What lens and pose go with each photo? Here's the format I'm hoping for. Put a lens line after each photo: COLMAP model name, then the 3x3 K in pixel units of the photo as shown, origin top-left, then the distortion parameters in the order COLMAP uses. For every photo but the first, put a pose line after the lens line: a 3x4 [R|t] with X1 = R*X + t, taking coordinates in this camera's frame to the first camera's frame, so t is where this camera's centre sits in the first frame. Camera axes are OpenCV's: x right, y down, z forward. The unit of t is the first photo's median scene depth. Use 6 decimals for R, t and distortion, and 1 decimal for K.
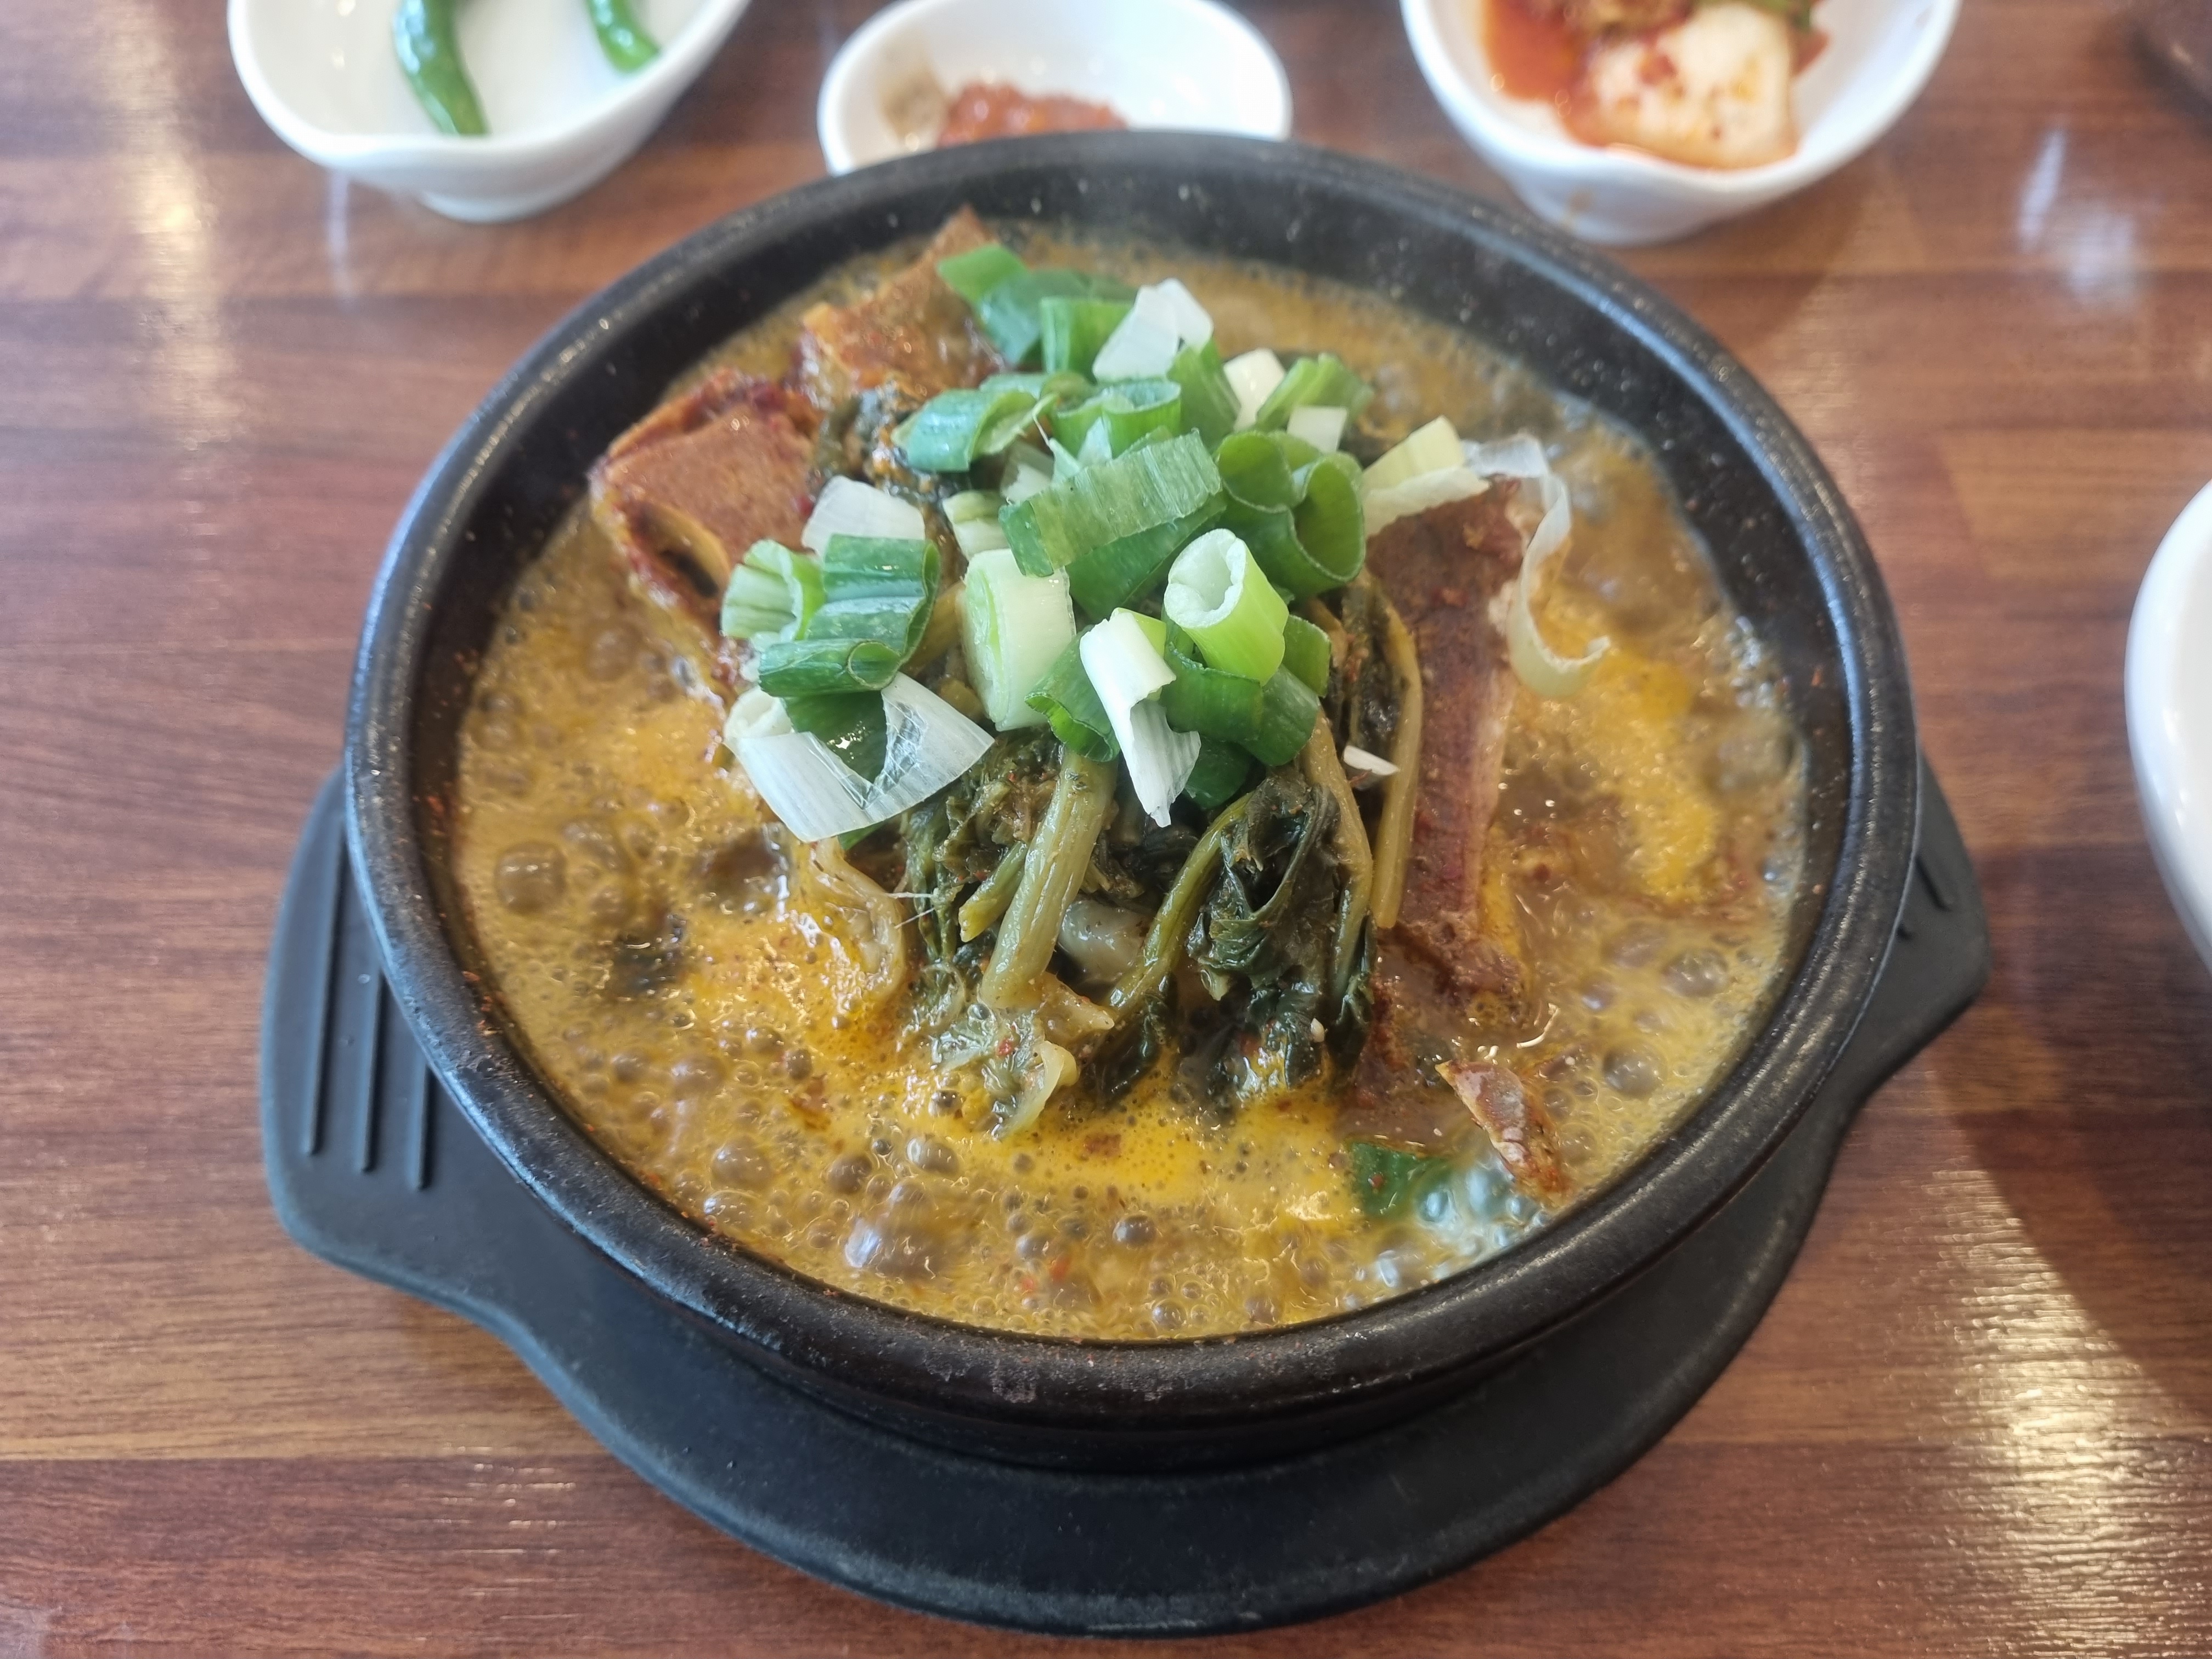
lens RADIAL K [[1667.1, 0, 1090.3], [0, 1667.1, 841.6], [0, 0, 1]] dist [0.012517, -0.013851]
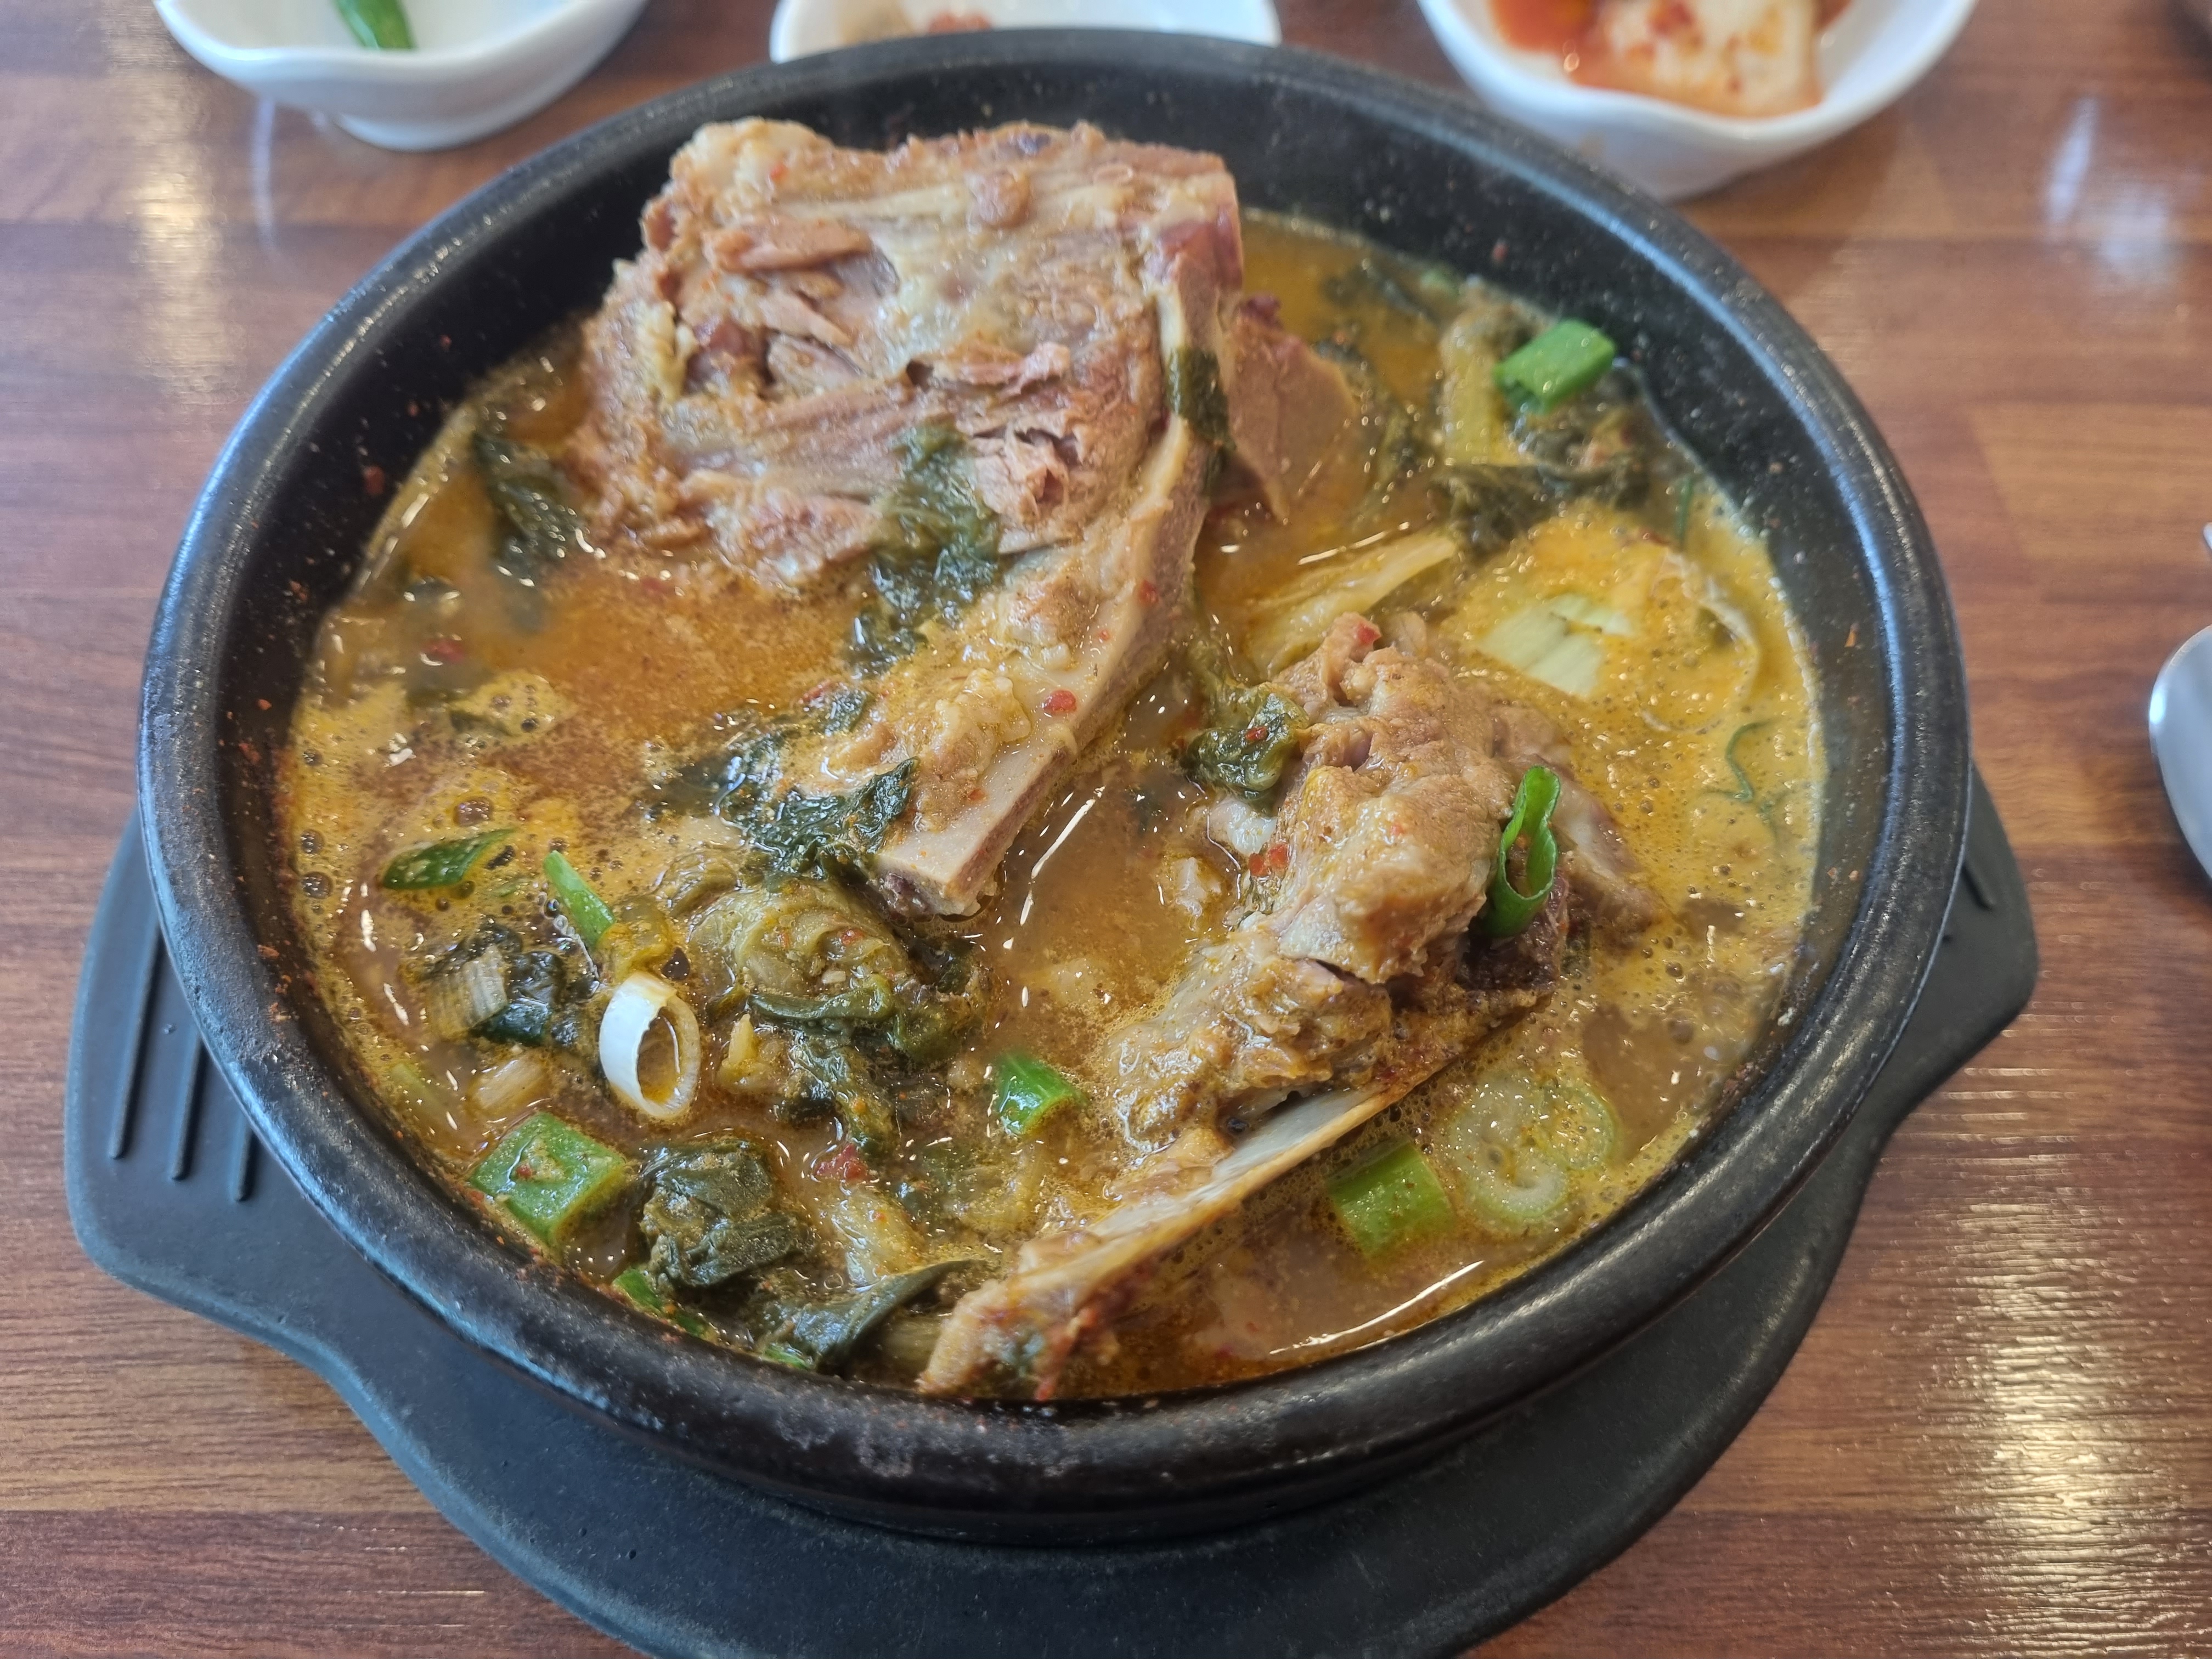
lens RADIAL K [[1667.1, 0, 1120.9], [0, 1667.1, 817.0], [0, 0, 1]] dist [0.012517, -0.013851]
pose [[0.999742, 0.017161, 0.014905, 0.037508], [-0.016831, 0.999616, -0.022018, 0.020246], [-0.015277, 0.021762, 0.999646, 0.122796]]
